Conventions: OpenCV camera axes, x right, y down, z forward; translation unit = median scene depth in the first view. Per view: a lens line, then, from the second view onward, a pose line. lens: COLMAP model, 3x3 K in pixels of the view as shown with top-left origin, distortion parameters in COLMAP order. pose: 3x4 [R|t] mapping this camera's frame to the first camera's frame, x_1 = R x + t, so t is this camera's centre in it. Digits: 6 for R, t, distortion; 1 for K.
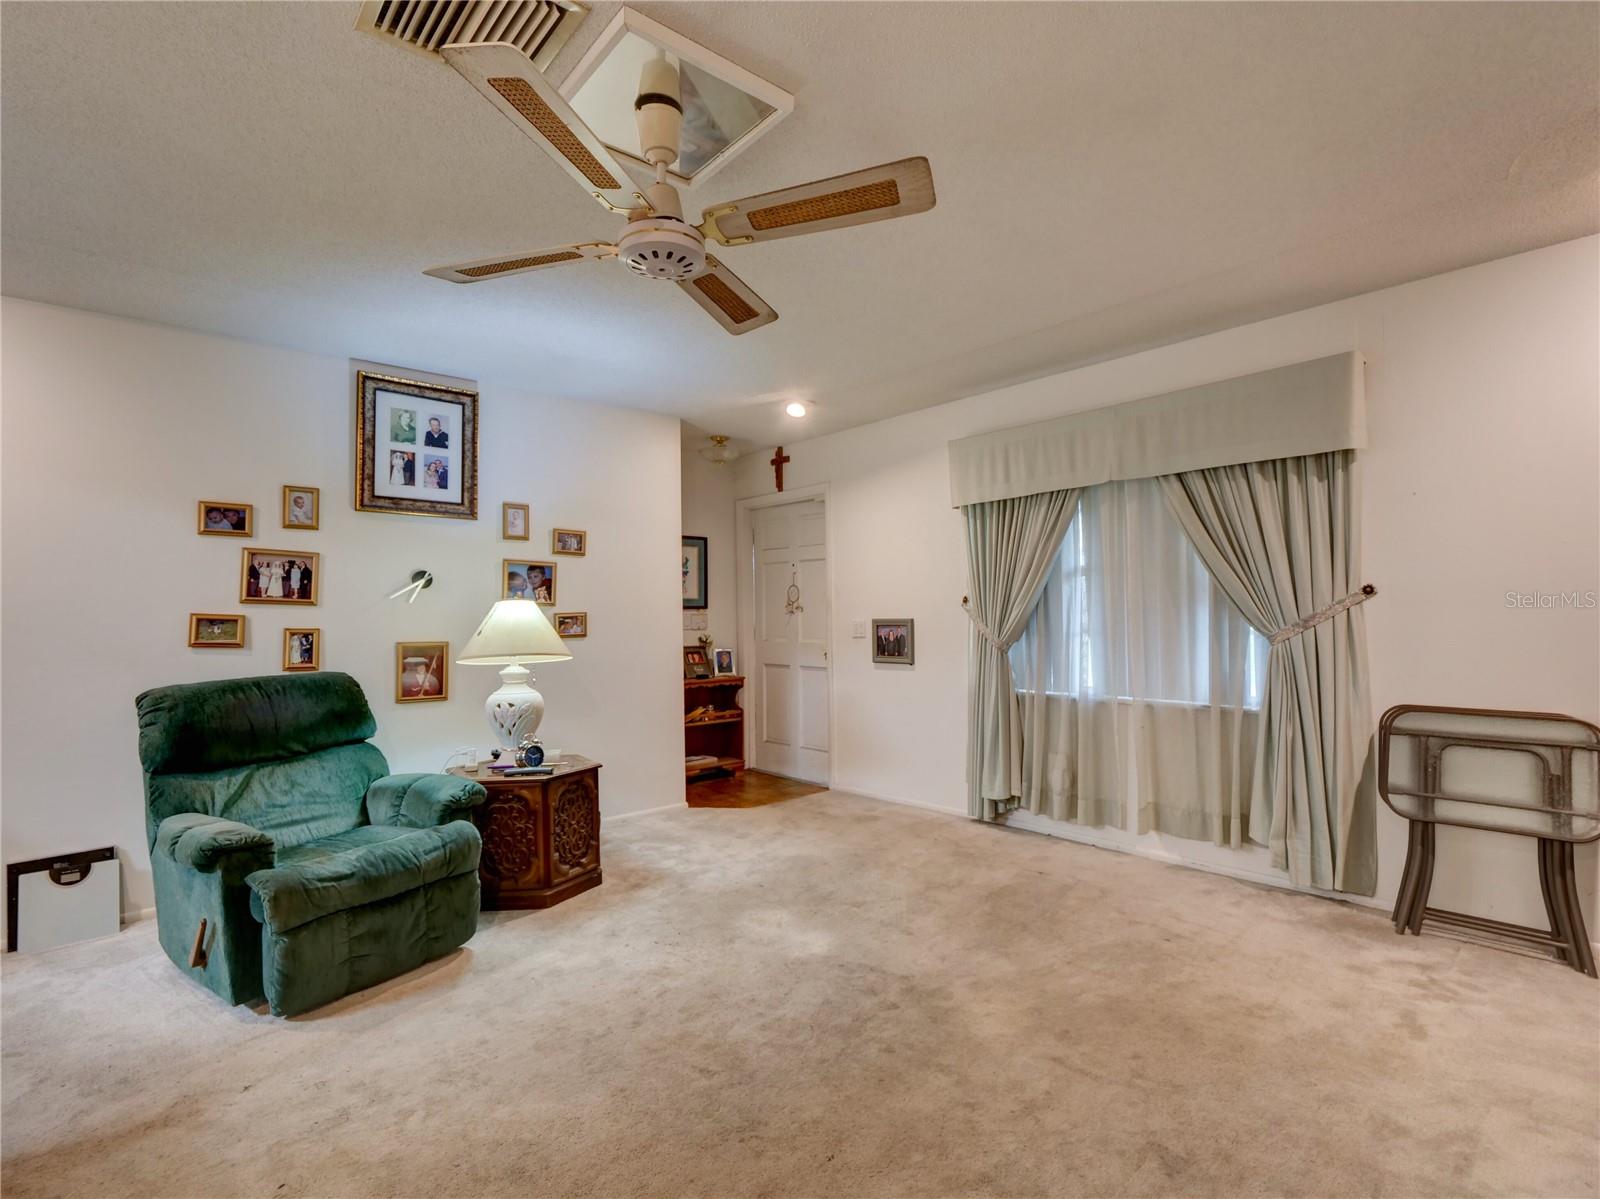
lens RADIAL K [[783.3, 0, 799.1], [0, 783.3, 601.4], [0, 0, 1]] dist [-0.013474, 0.001320]
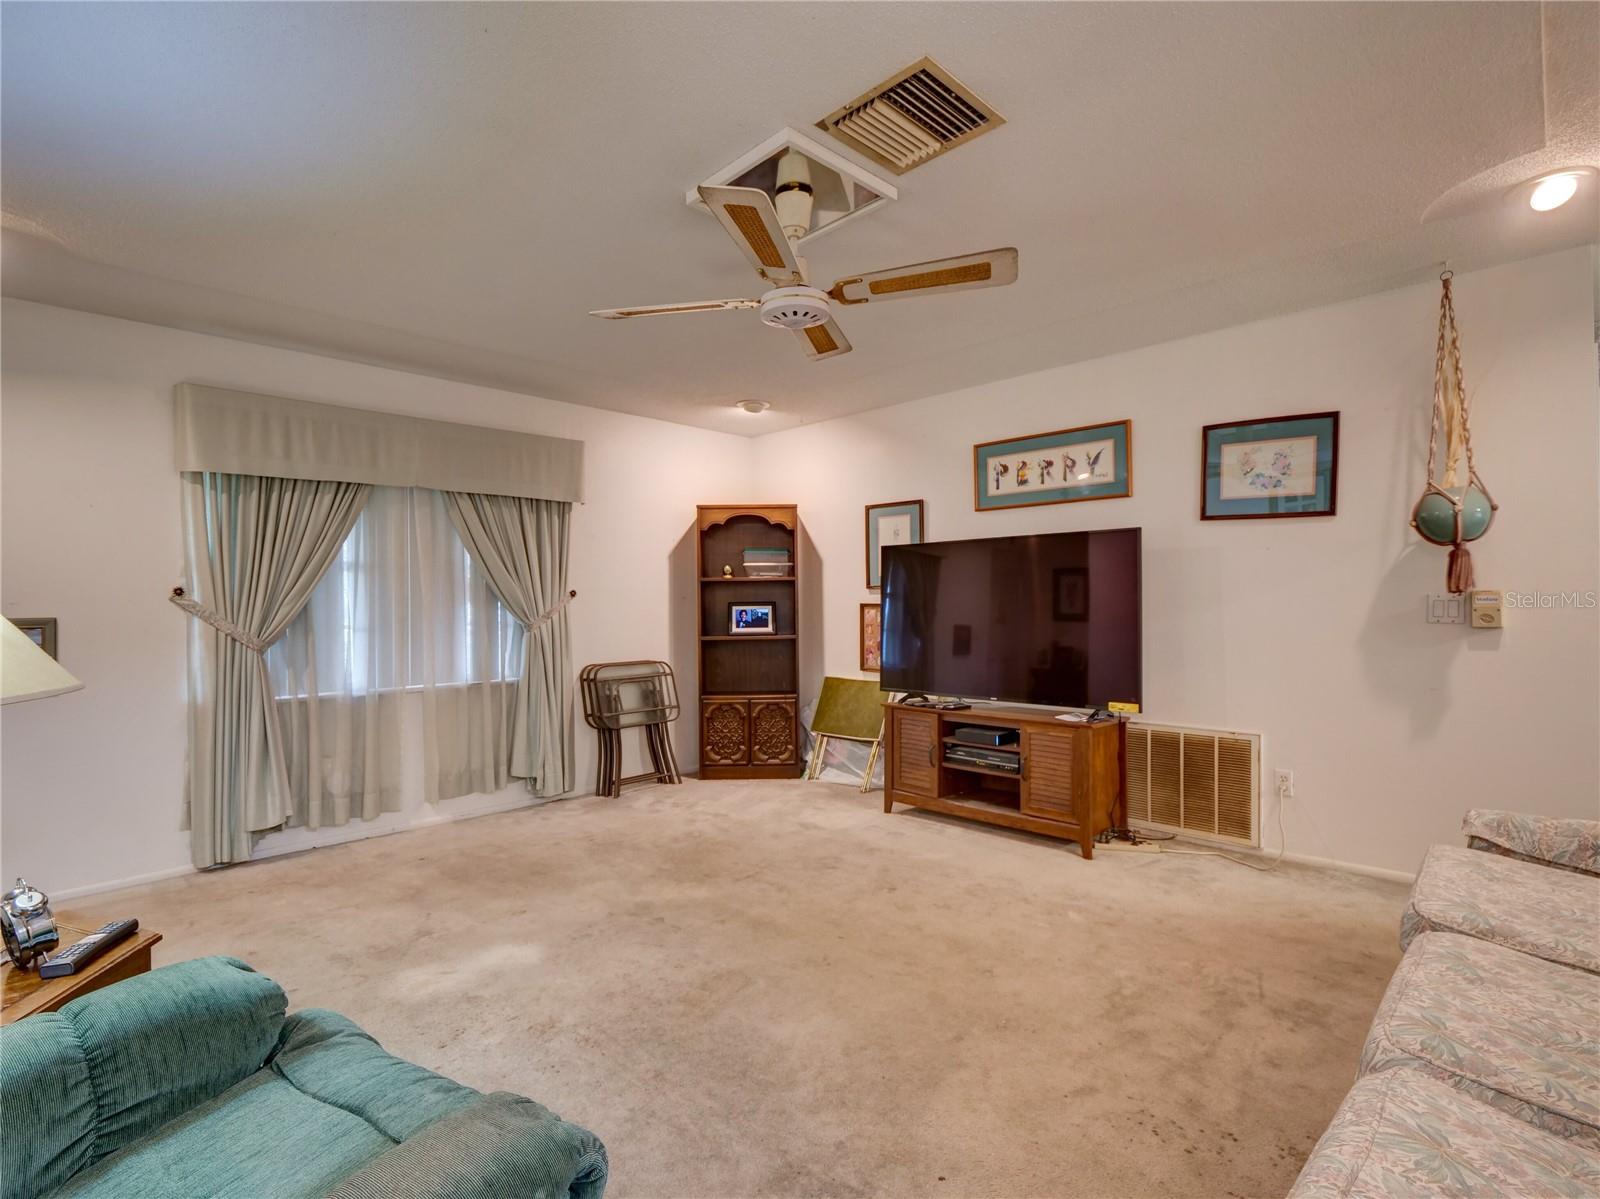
lens RADIAL K [[783.3, 0, 799.4], [0, 783.3, 595.3], [0, 0, 1]] dist [-0.013474, 0.001320]
pose [[-0.066073, 0.022161, 0.997569, -0.767937], [-0.002272, 0.999747, -0.022360, 0.021245], [-0.997812, -0.003744, -0.066006, 0.577879]]
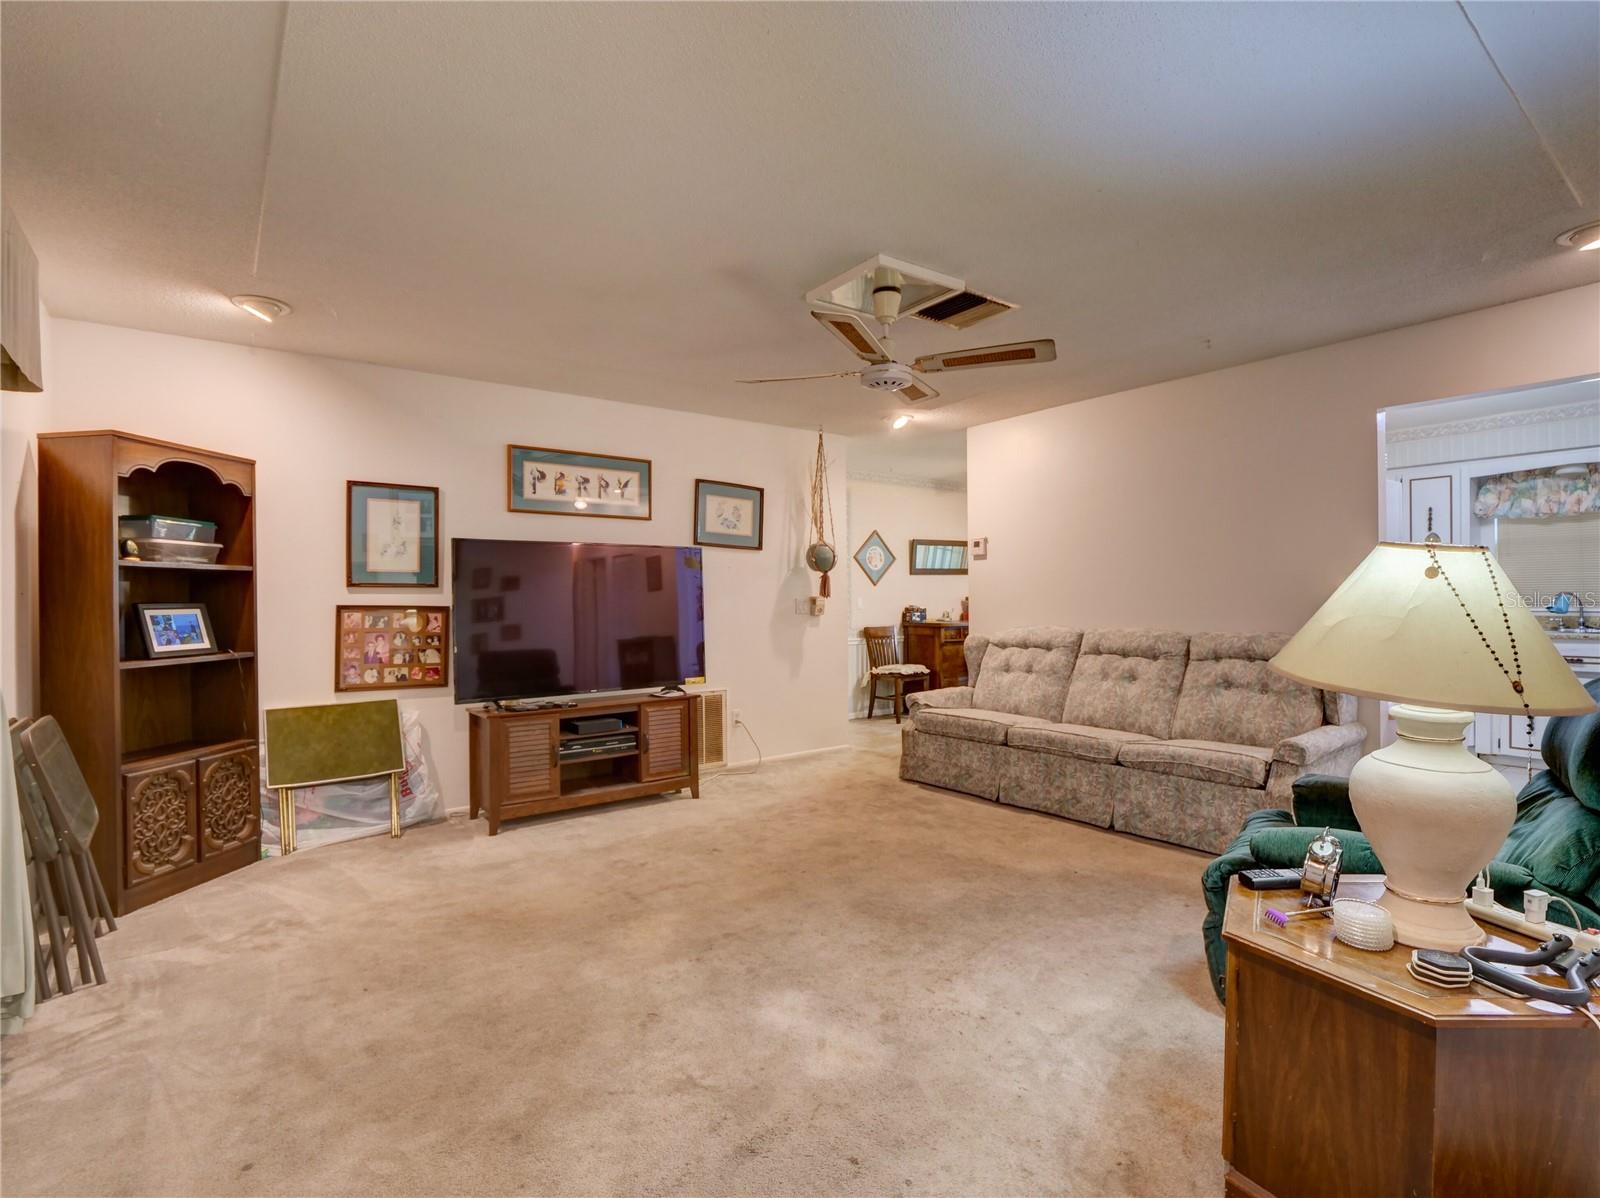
lens RADIAL K [[783.3, 0, 797.3], [0, 783.3, 595.4], [0, 0, 1]] dist [-0.013474, 0.001320]
pose [[-0.996270, 0.023529, 0.083020, -0.060983], [0.021921, 0.999555, -0.020226, 0.026642], [-0.083459, -0.018330, -0.996343, 1.448199]]
